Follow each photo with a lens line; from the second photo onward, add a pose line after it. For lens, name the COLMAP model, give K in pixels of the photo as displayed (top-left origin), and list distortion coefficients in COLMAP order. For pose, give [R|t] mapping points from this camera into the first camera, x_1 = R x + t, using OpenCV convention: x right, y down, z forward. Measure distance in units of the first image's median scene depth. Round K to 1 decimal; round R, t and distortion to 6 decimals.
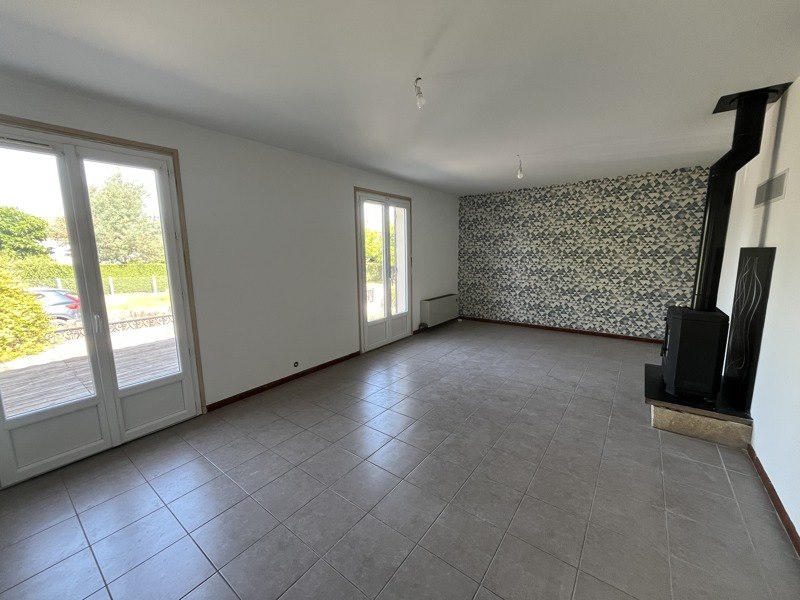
lens RADIAL K [[321.9, 0, 401.6], [0, 321.9, 305.6], [0, 0, 1]] dist [0.001715, 0.000247]
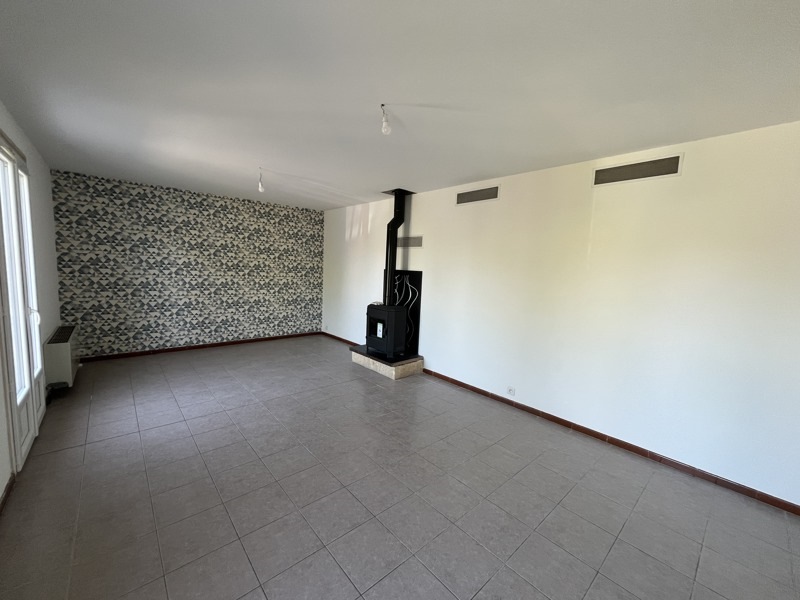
lens RADIAL K [[321.9, 0, 403.0], [0, 321.9, 296.9], [0, 0, 1]] dist [0.001715, 0.000247]
pose [[0.199723, -0.066175, 0.977615, -0.384163], [0.122731, 0.991549, 0.042045, -0.047393], [-0.972136, 0.111586, 0.206157, 0.304351]]
